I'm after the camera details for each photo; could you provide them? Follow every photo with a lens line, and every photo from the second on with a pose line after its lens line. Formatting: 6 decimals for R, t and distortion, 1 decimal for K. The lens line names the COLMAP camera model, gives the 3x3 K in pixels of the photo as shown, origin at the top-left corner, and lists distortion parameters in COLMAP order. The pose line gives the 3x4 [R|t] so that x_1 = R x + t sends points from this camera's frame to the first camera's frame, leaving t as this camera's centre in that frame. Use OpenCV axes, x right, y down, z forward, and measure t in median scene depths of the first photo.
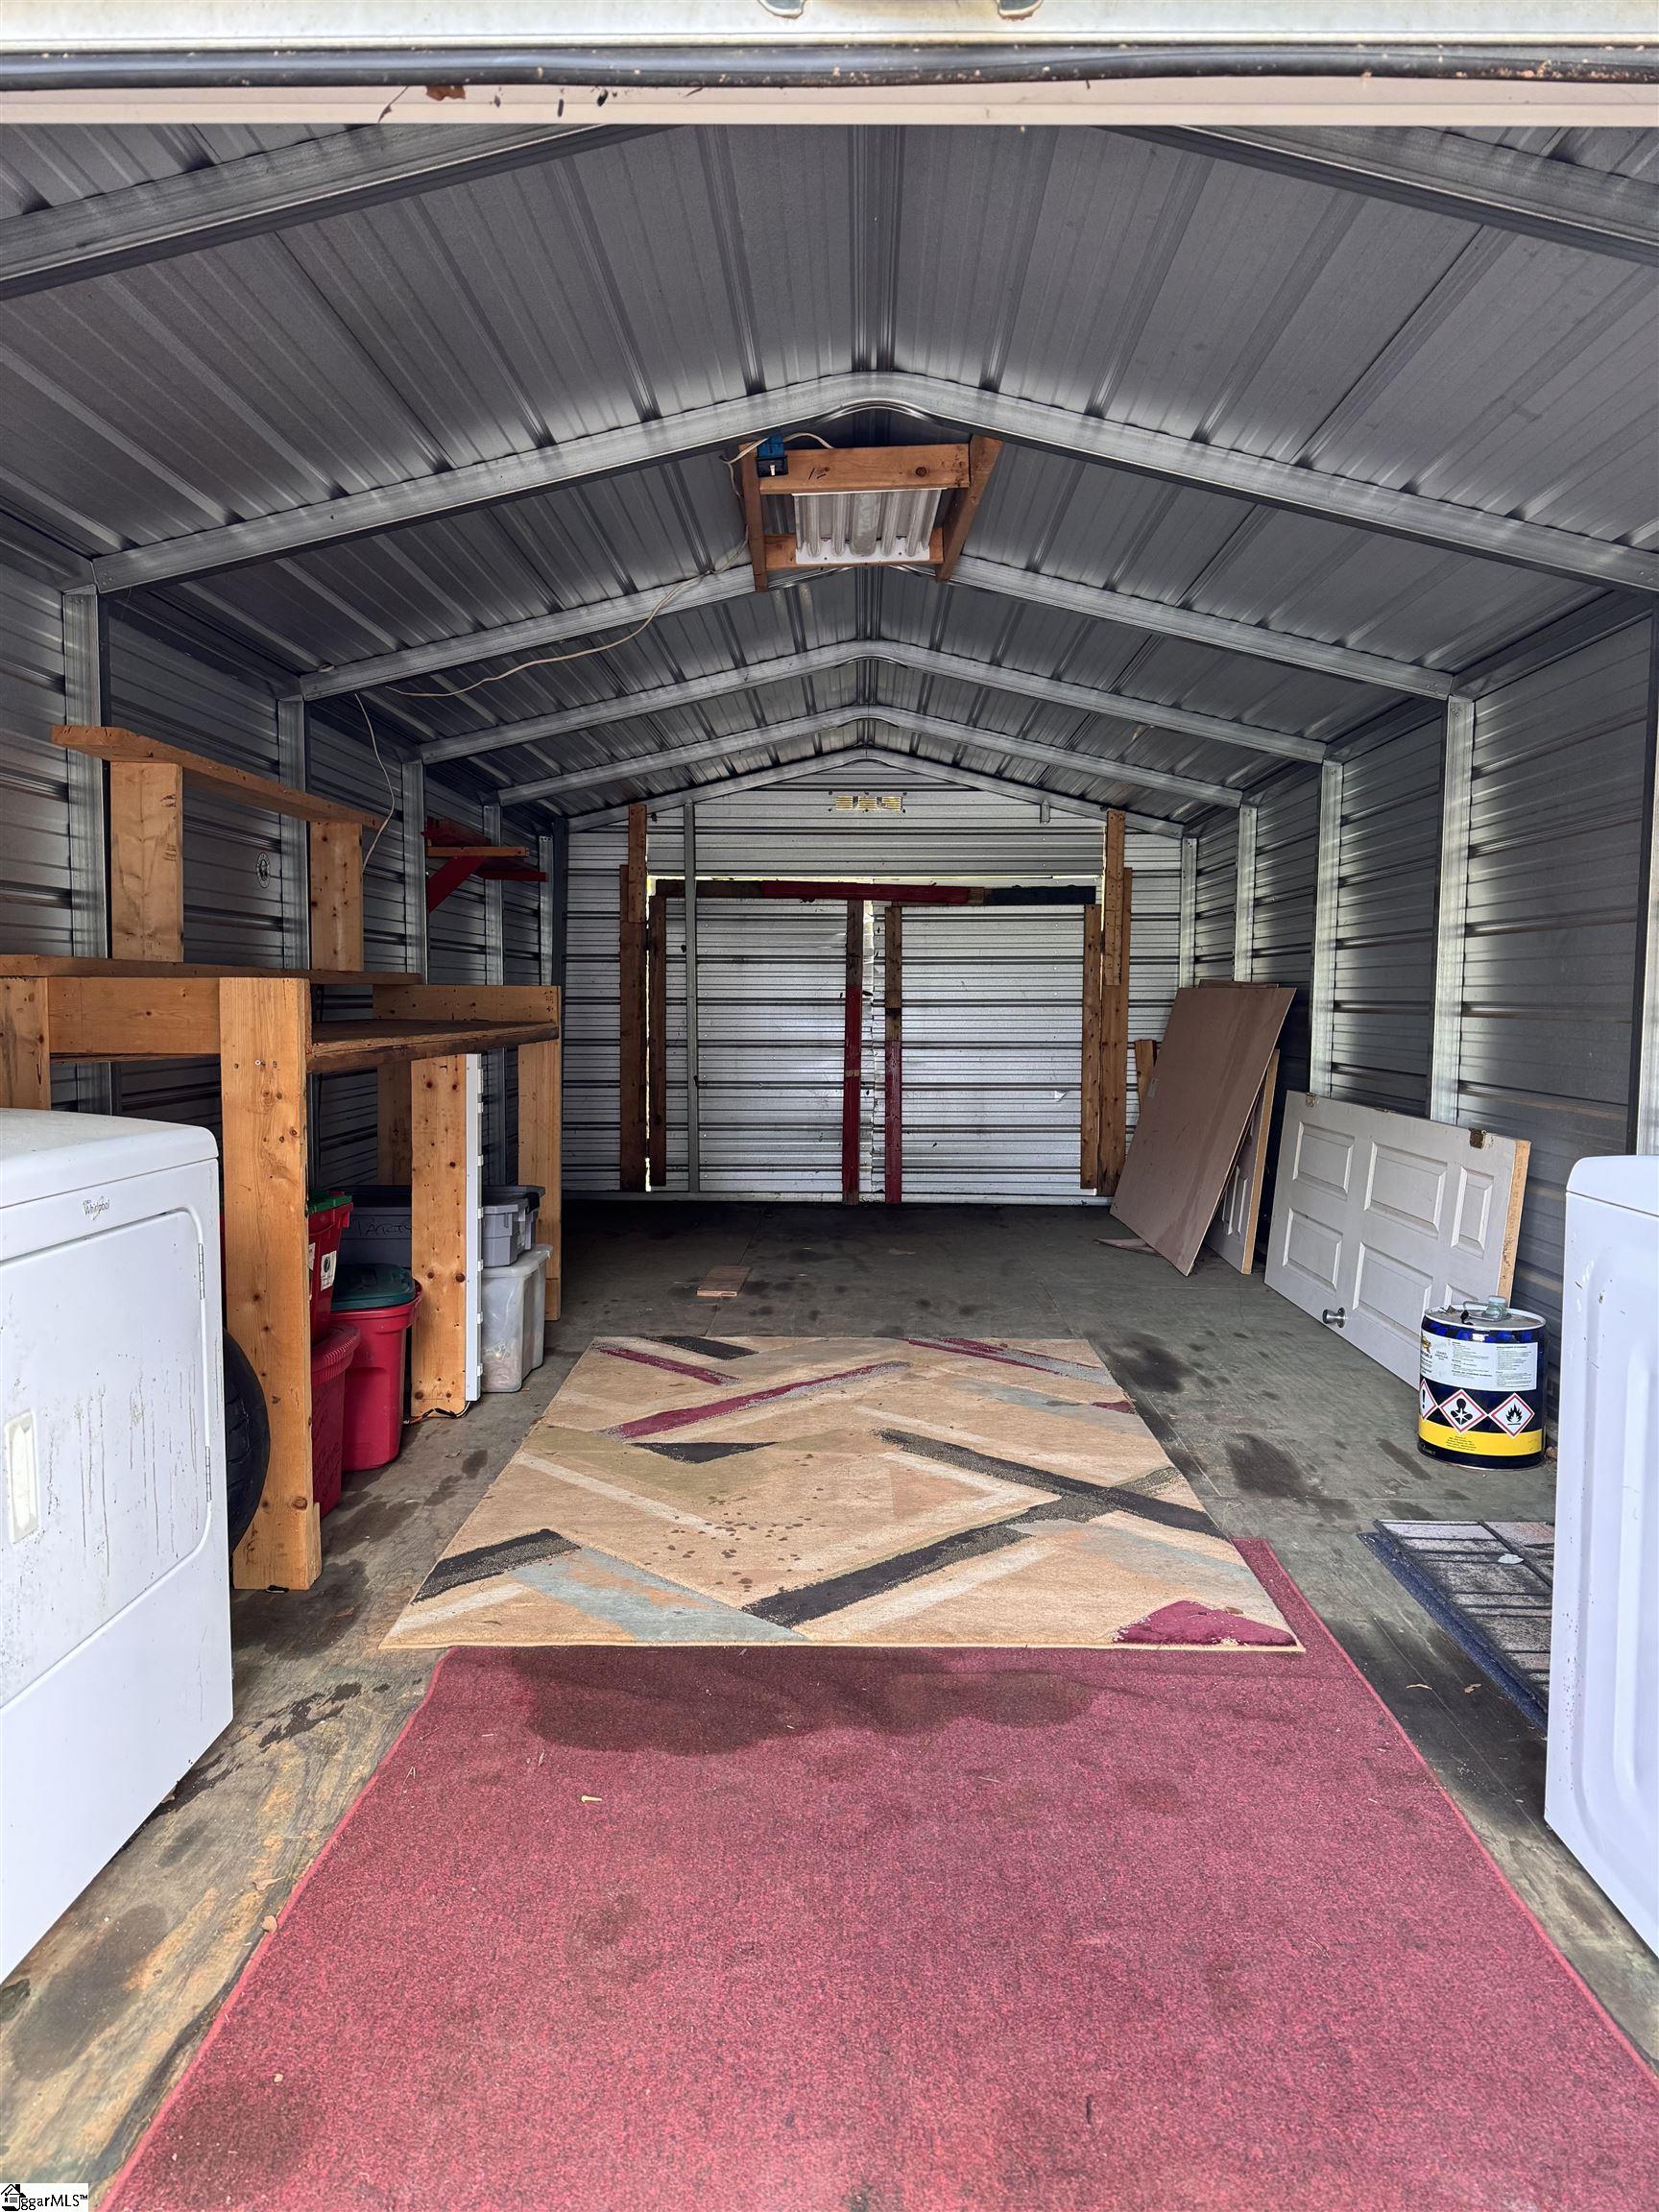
lens RADIAL K [[1572.6, 0, 837.7], [0, 1572.6, 1123.0], [0, 0, 1]] dist [0.062633, -0.065941]
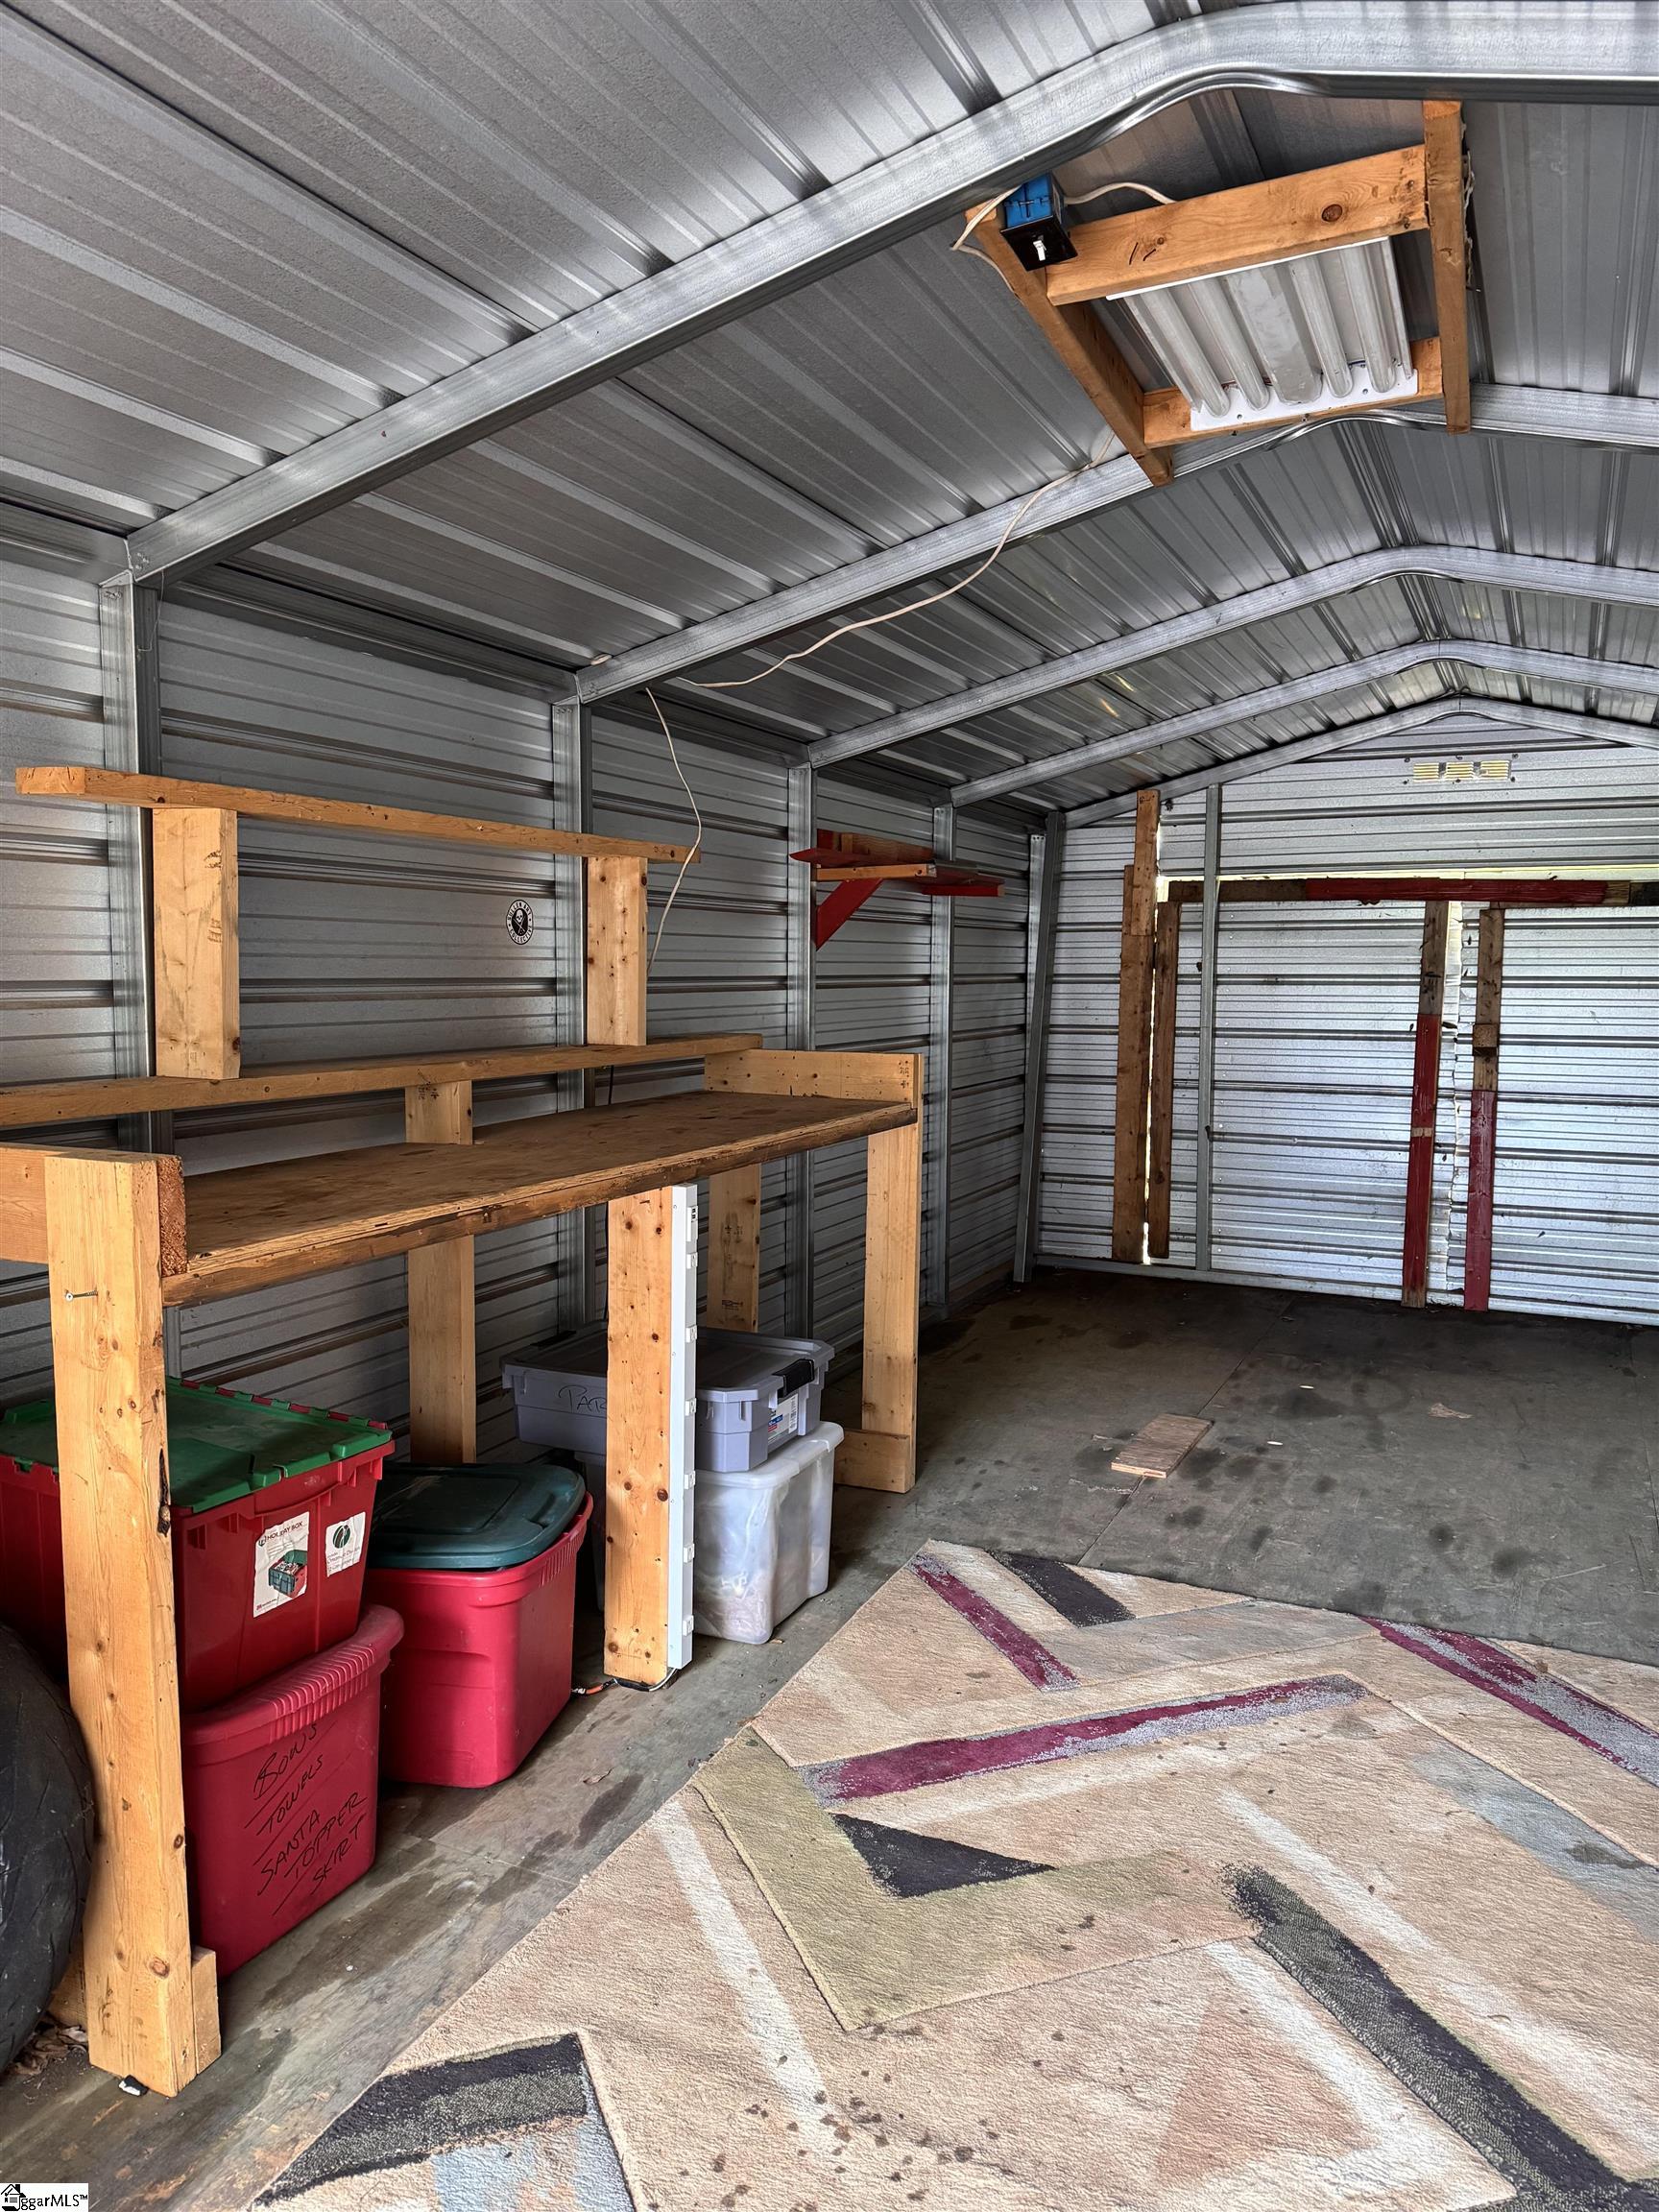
lens RADIAL K [[1572.6, 0, 812.7], [0, 1572.6, 1103.6], [0, 0, 1]] dist [0.062633, -0.065941]
pose [[0.910746, 0.037325, -0.411276, 0.086685], [-0.034318, 0.999303, 0.014697, -0.072066], [0.411538, 0.000729, 0.911392, 0.290587]]
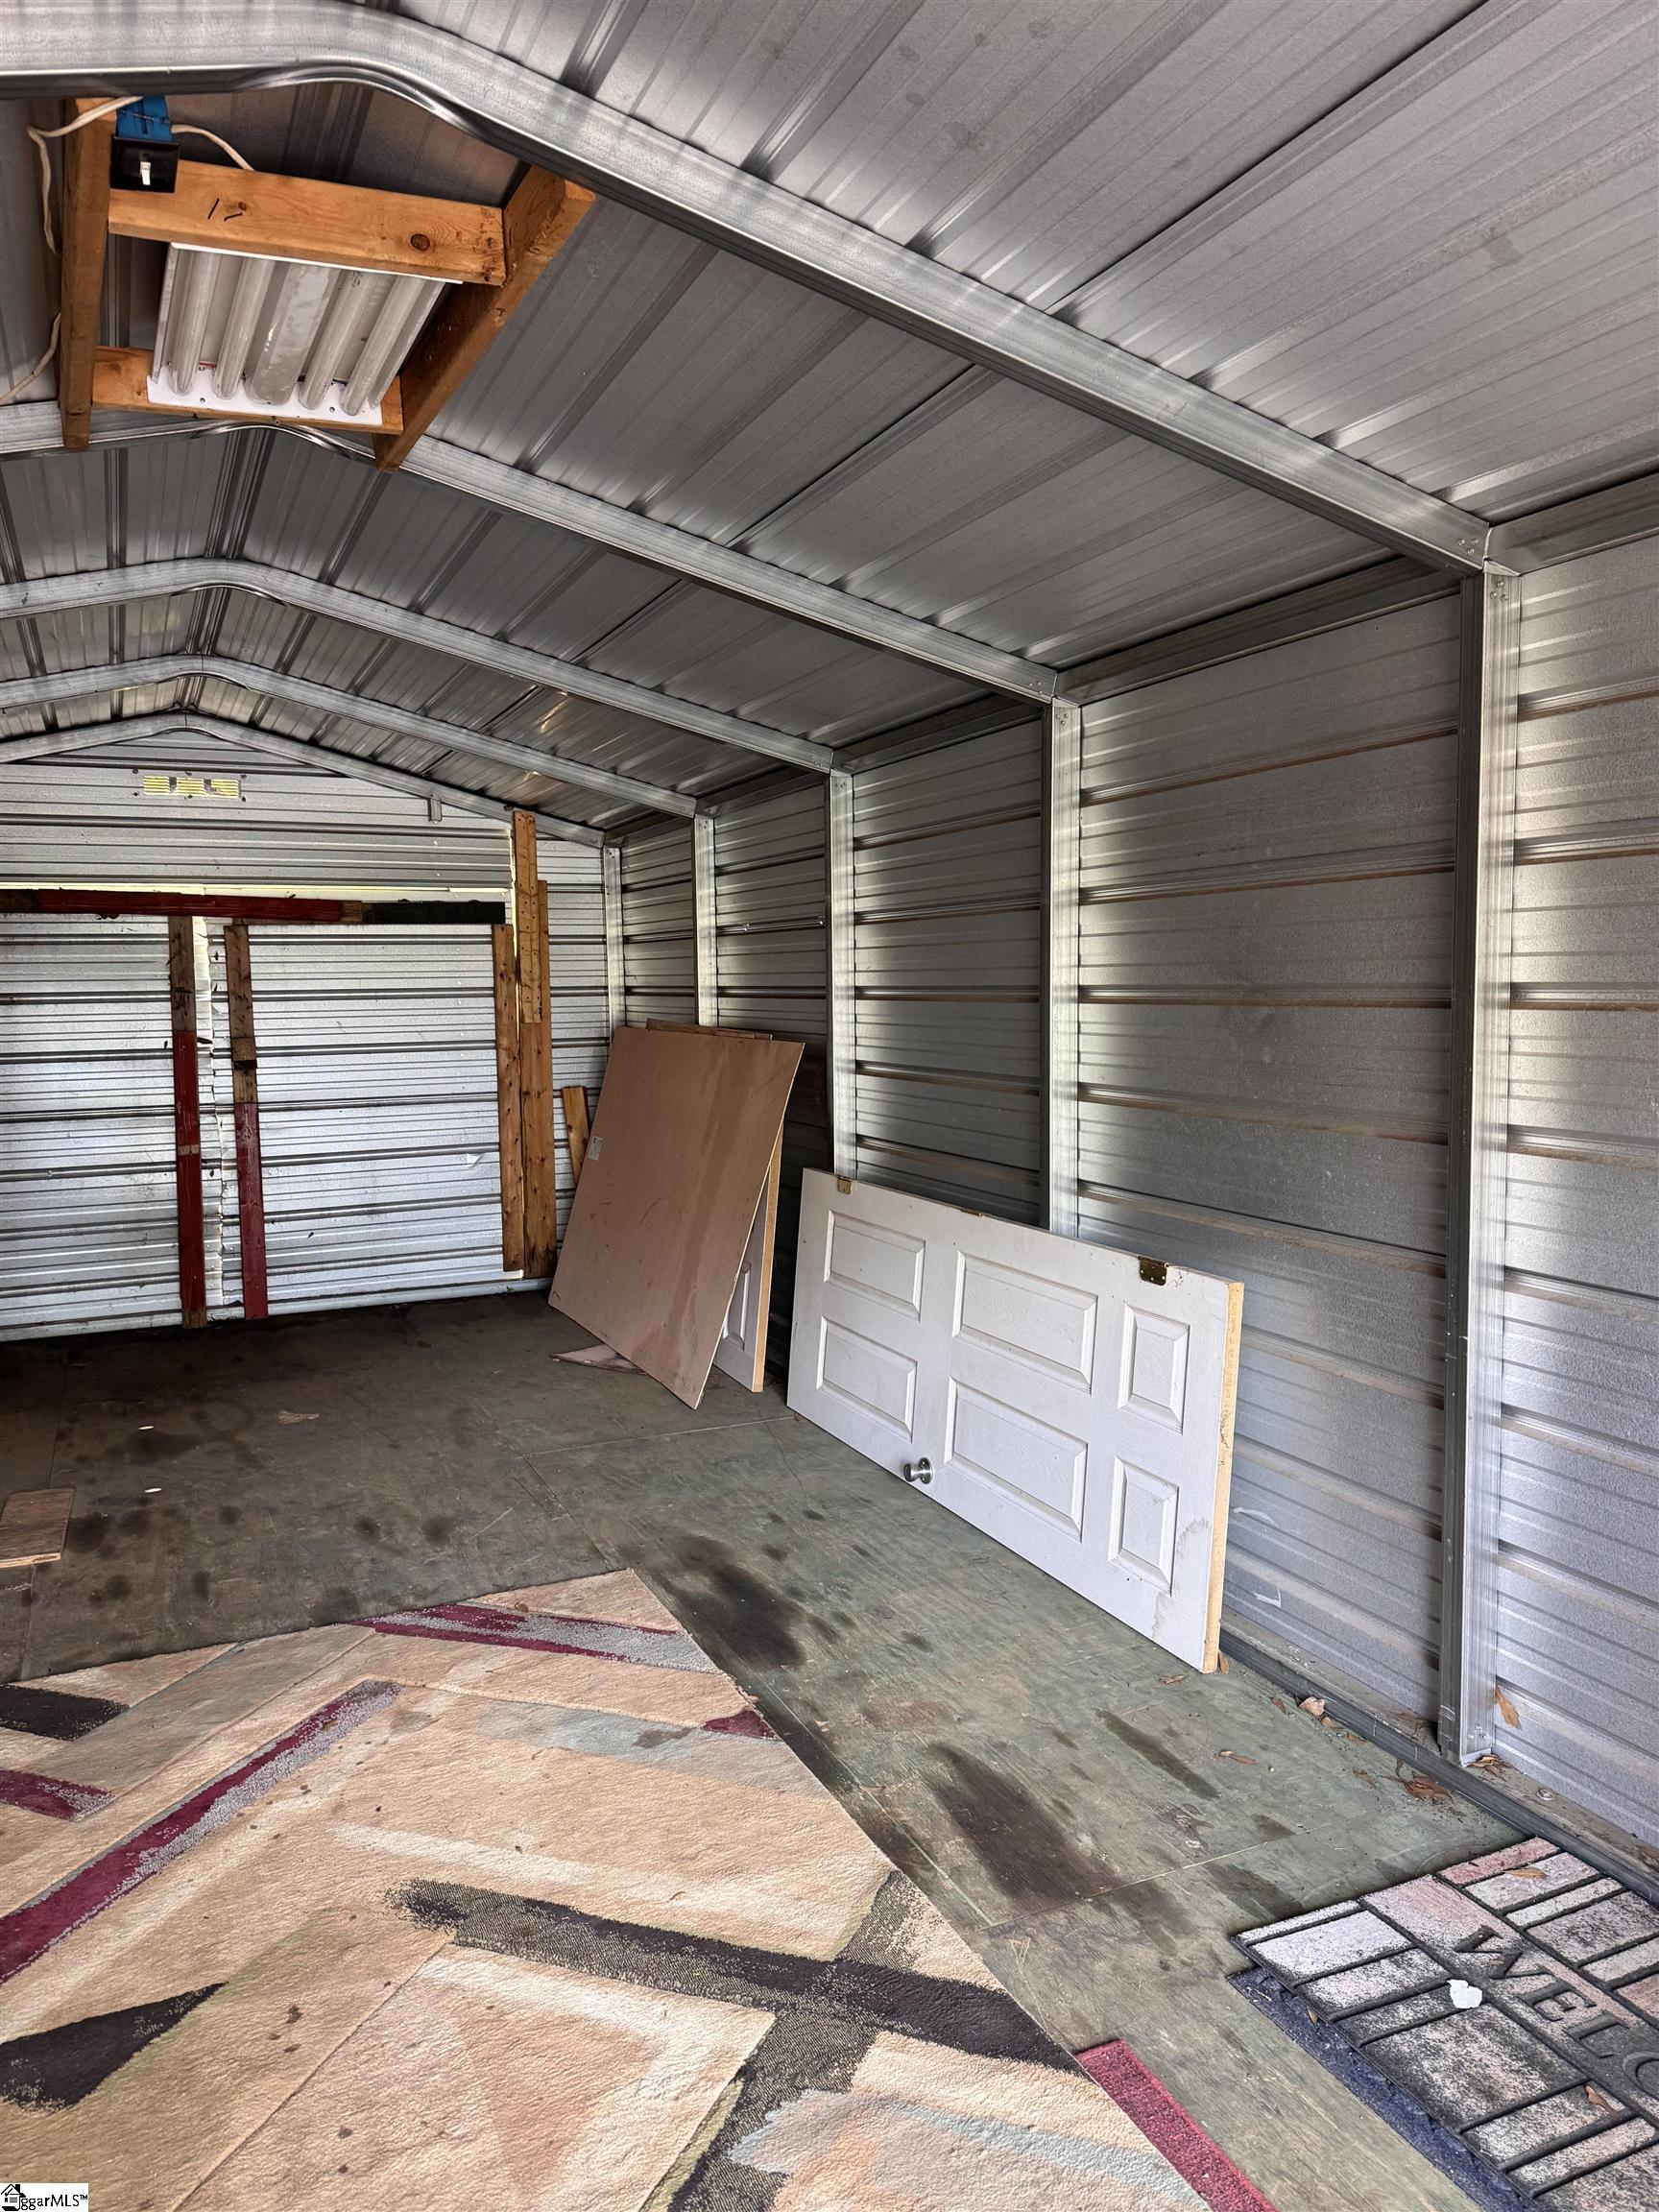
lens RADIAL K [[1572.6, 0, 847.7], [0, 1572.6, 1095.6], [0, 0, 1]] dist [0.062633, -0.065941]
pose [[0.902477, -0.048748, 0.427970, -0.046439], [0.051382, 0.998664, 0.005402, -0.070253], [-0.427662, 0.017115, 0.903777, 0.292571]]
